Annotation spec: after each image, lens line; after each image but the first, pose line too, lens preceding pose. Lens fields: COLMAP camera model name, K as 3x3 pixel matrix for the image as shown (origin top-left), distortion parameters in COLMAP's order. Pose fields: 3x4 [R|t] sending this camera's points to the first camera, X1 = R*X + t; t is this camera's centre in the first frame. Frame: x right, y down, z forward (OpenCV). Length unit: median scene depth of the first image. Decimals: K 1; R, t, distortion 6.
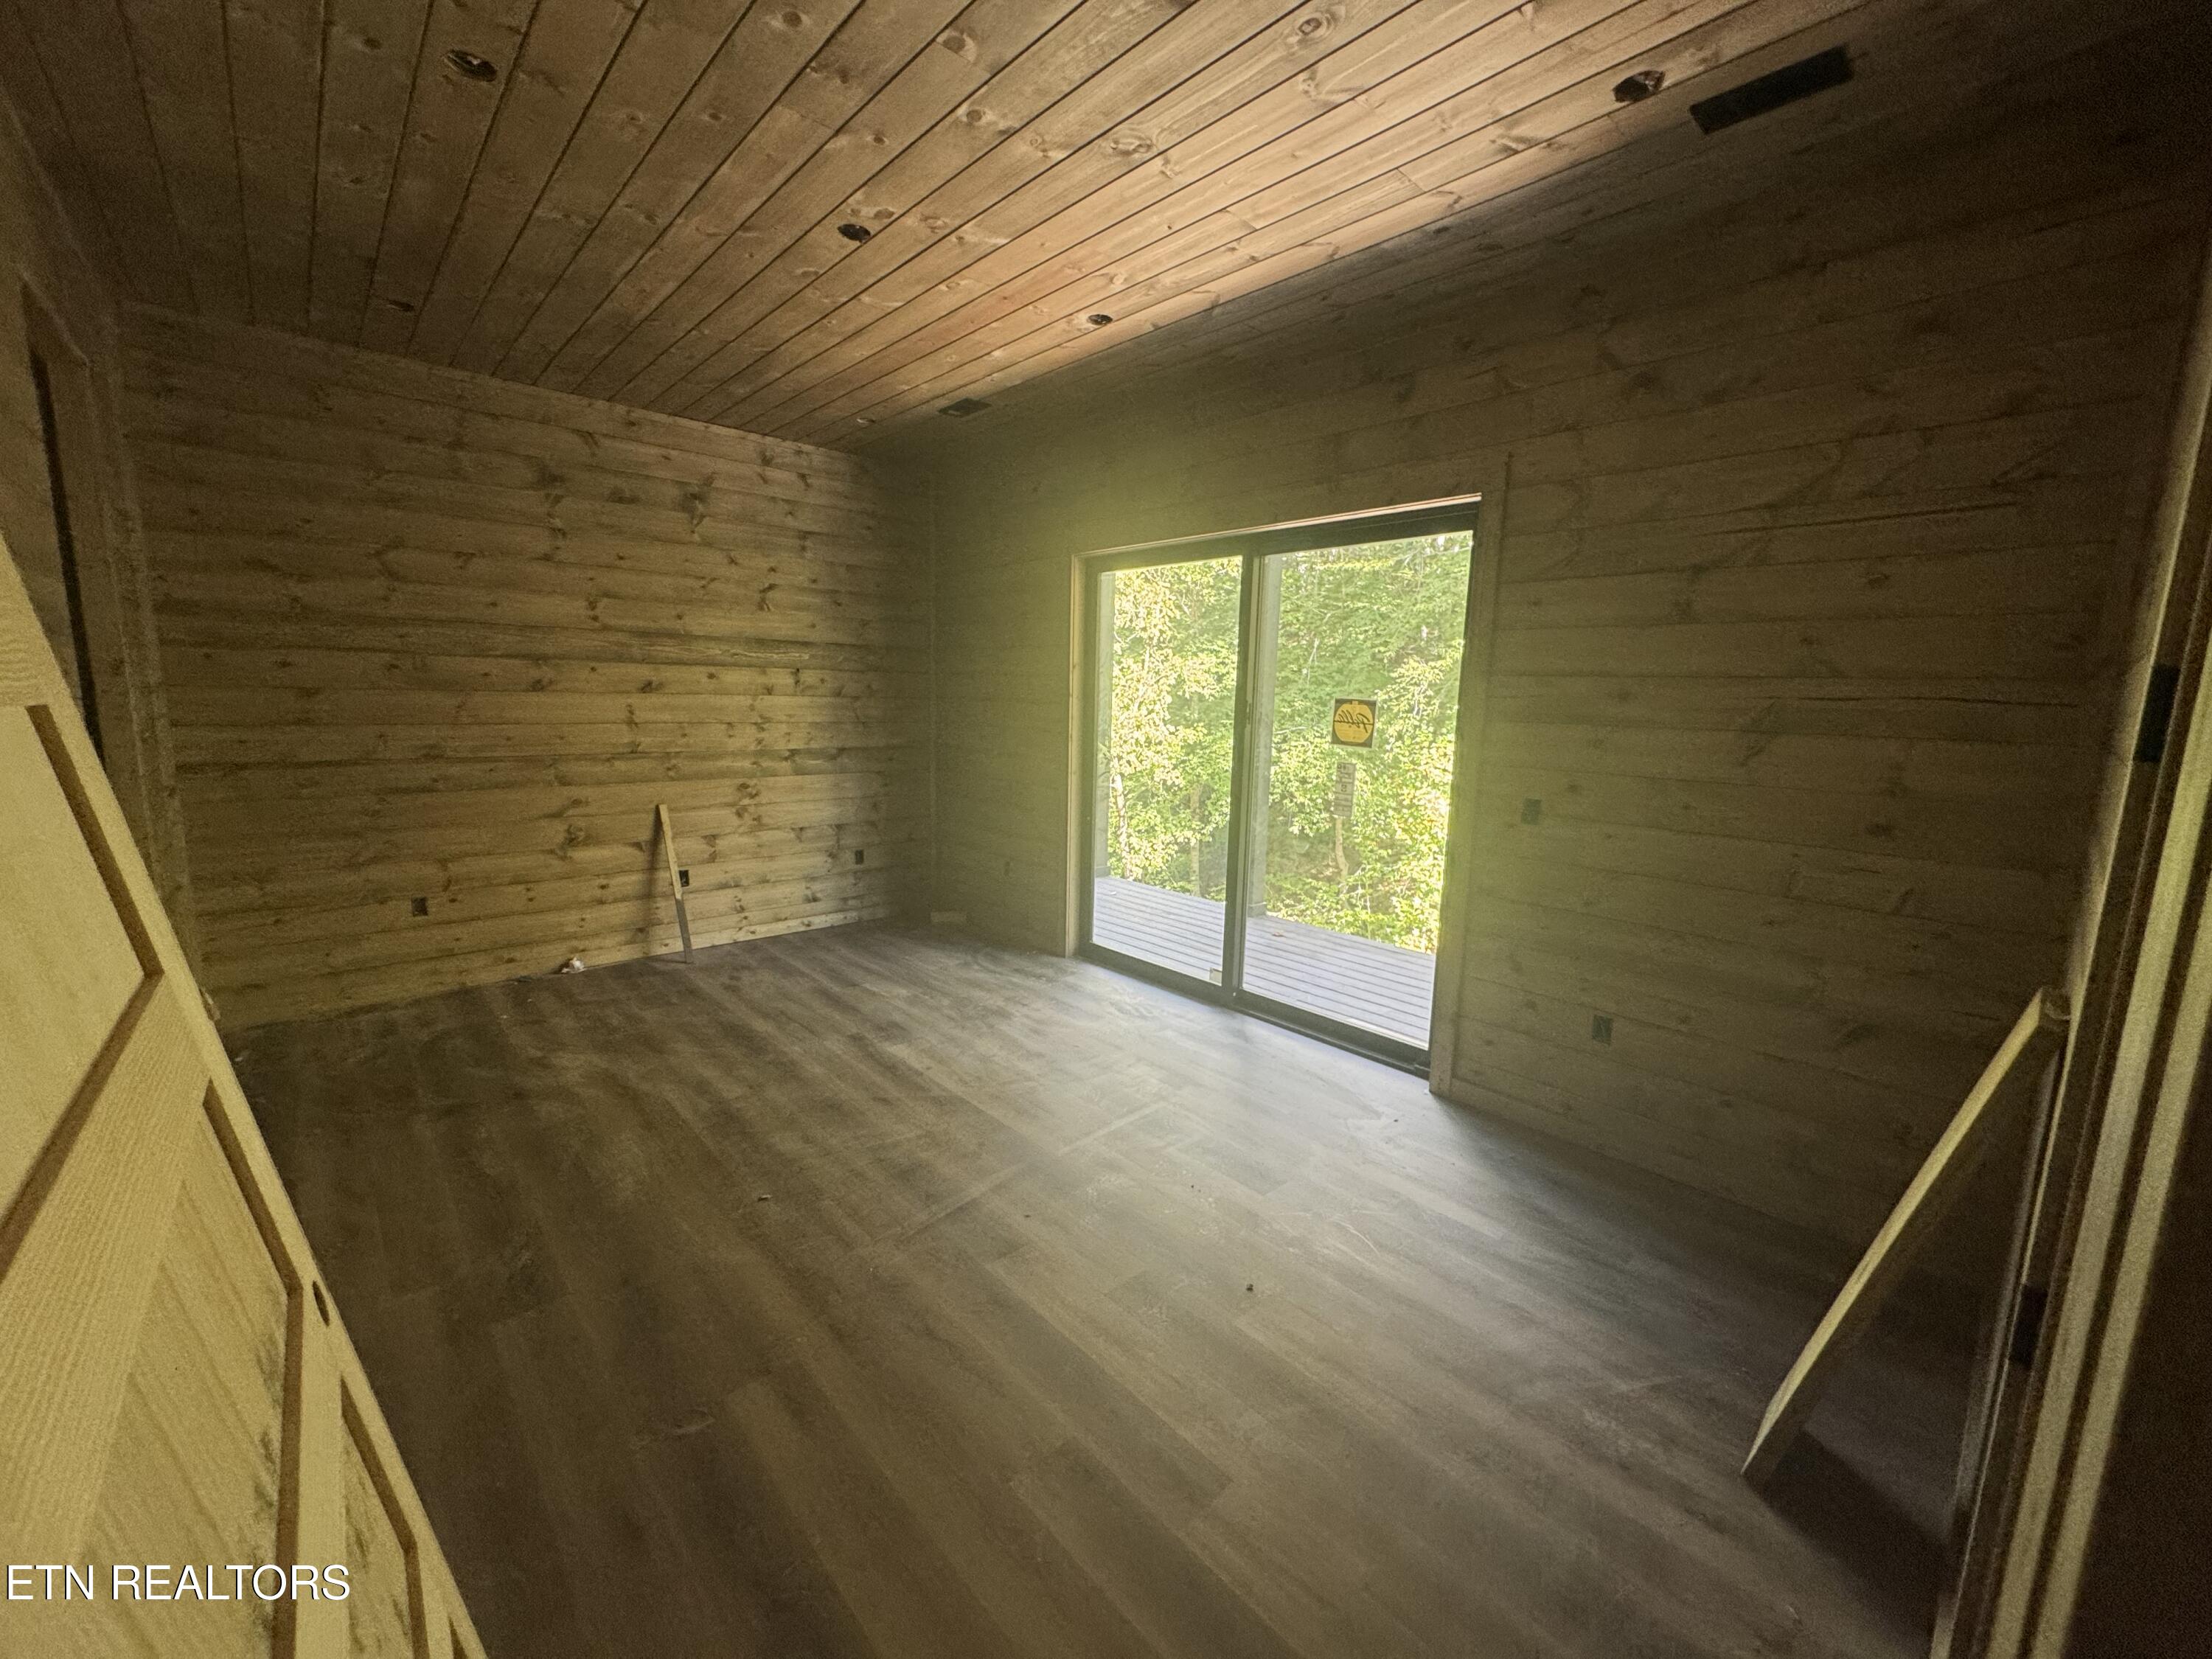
lens RADIAL K [[882.5, 0, 1103.9], [0, 882.5, 830.9], [0, 0, 1]] dist [-0.001763, -0.000029]
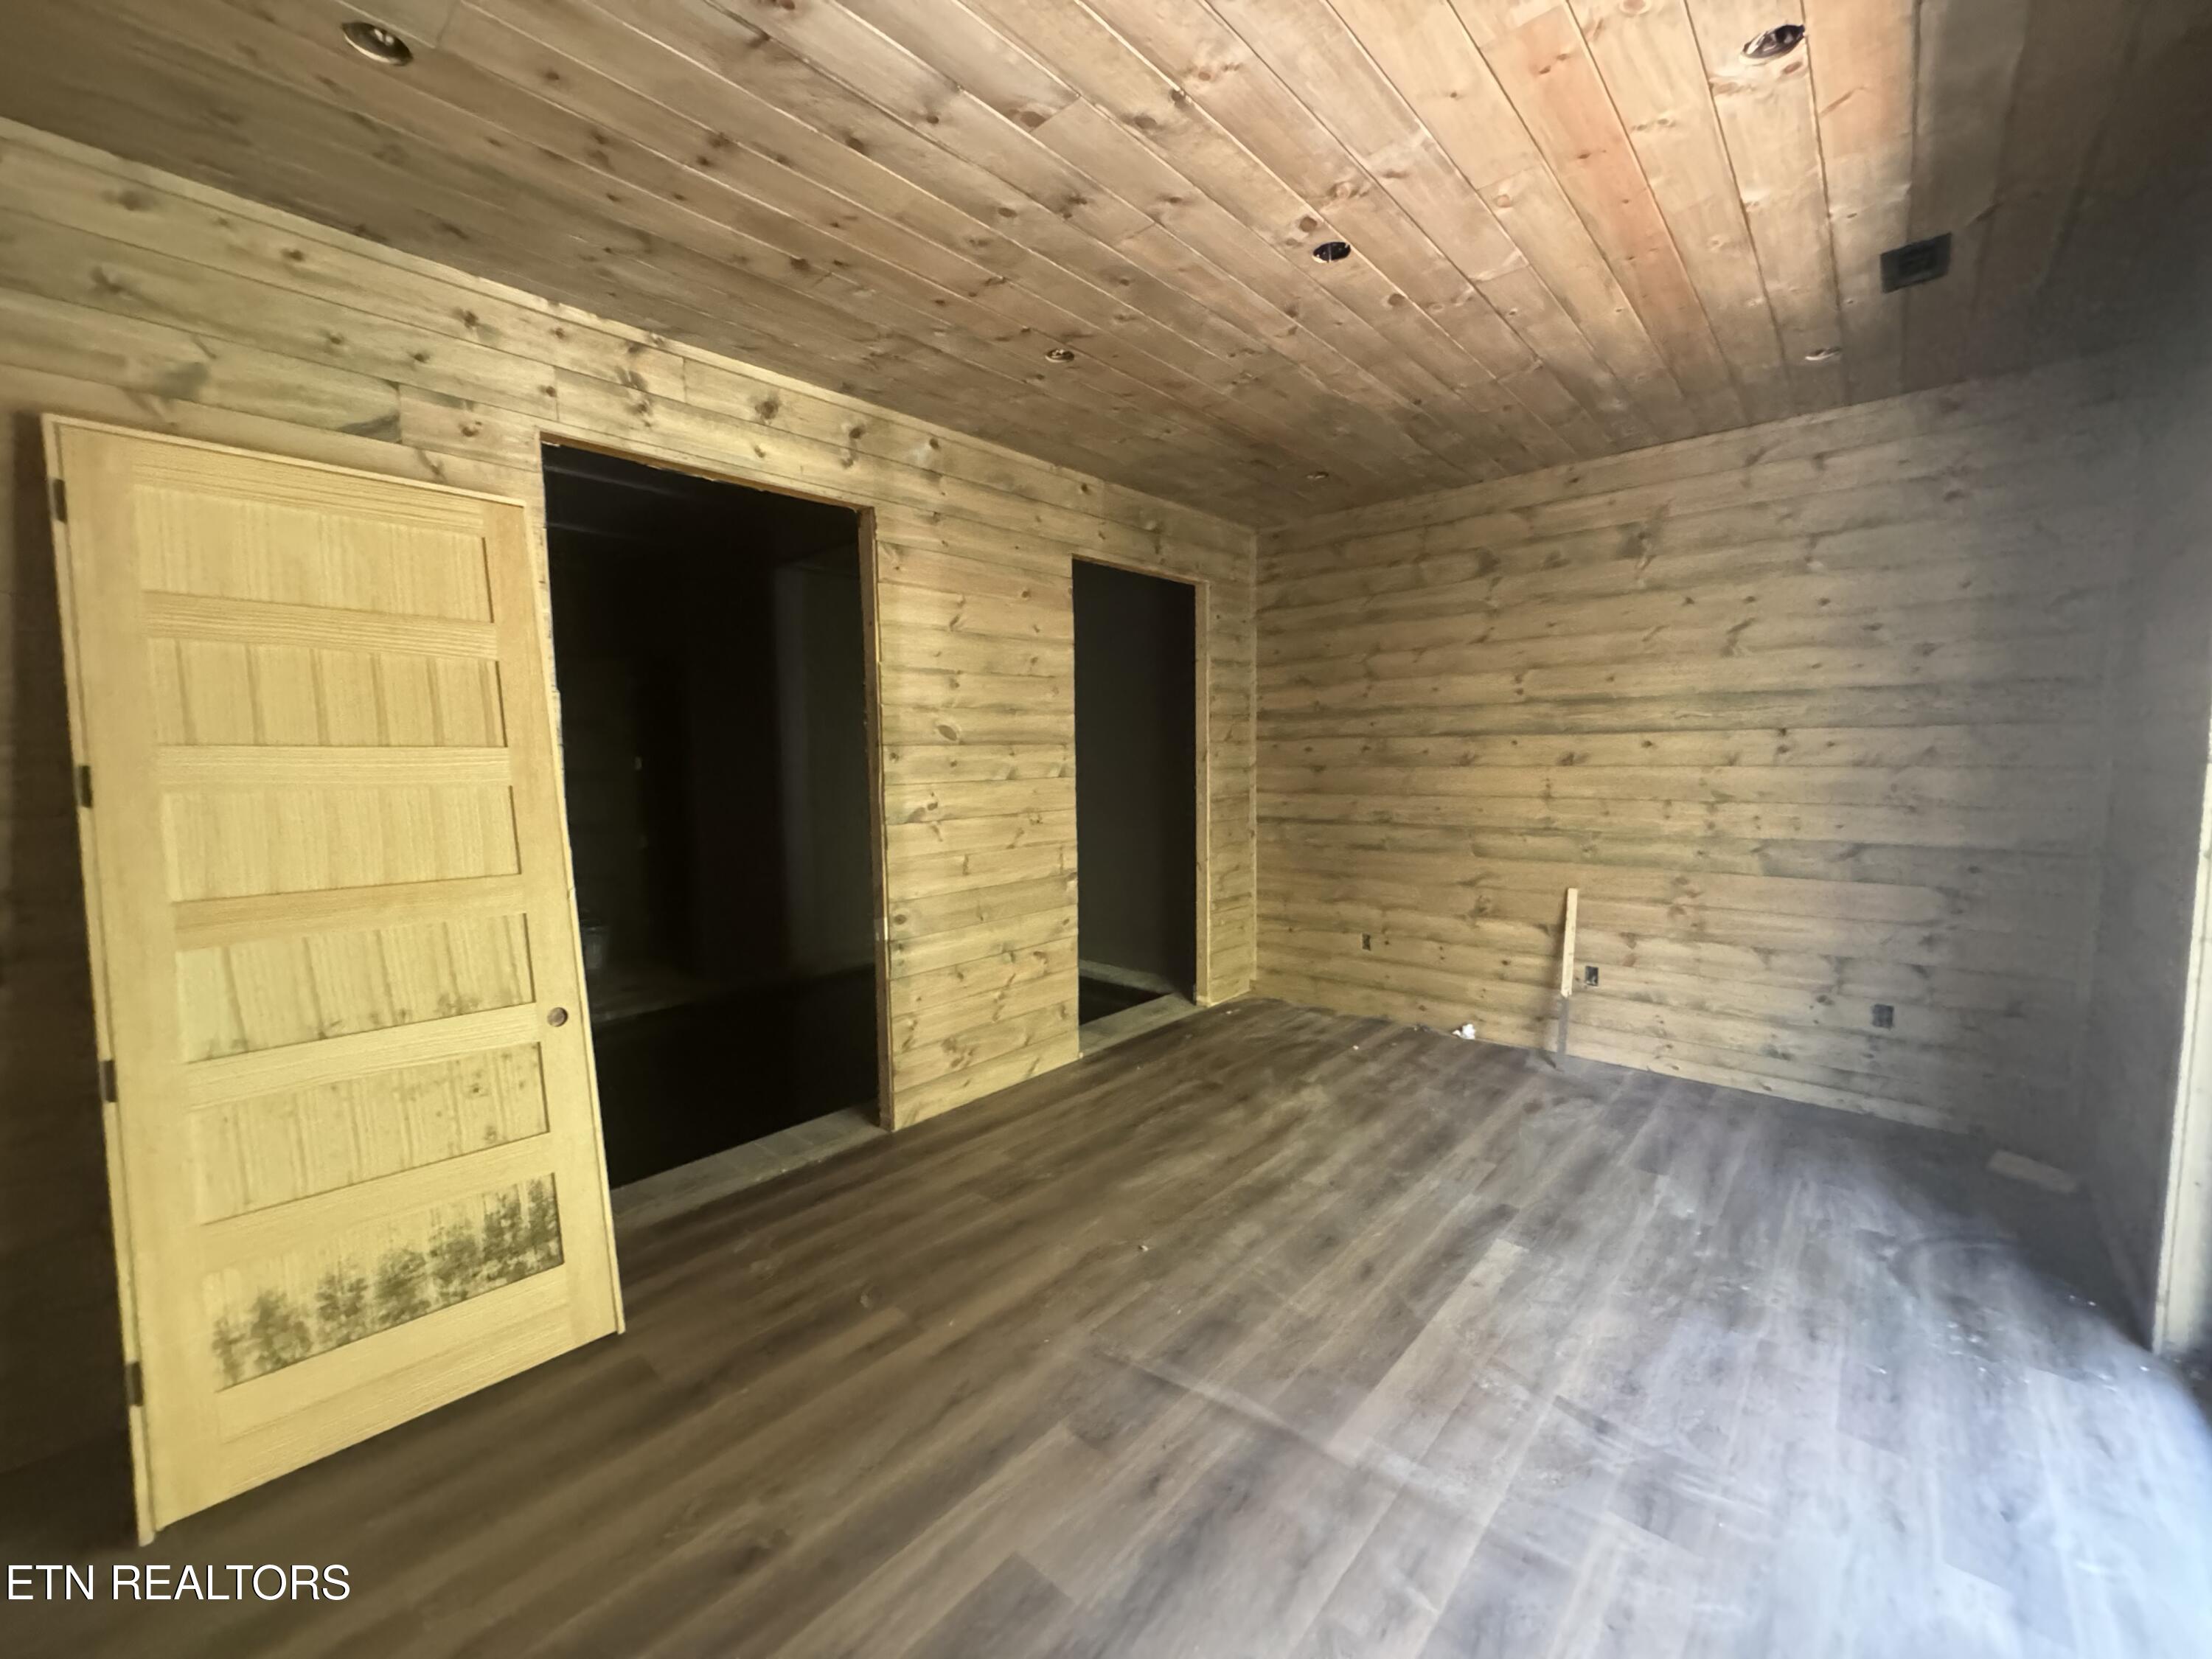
lens RADIAL K [[882.5, 0, 1104.4], [0, 882.5, 829.9], [0, 0, 1]] dist [-0.001763, -0.000029]
pose [[0.096986, 0.062113, -0.993346, 0.366358], [-0.137070, 0.989374, 0.048482, -0.071792], [0.985802, 0.131456, 0.104469, 0.457601]]
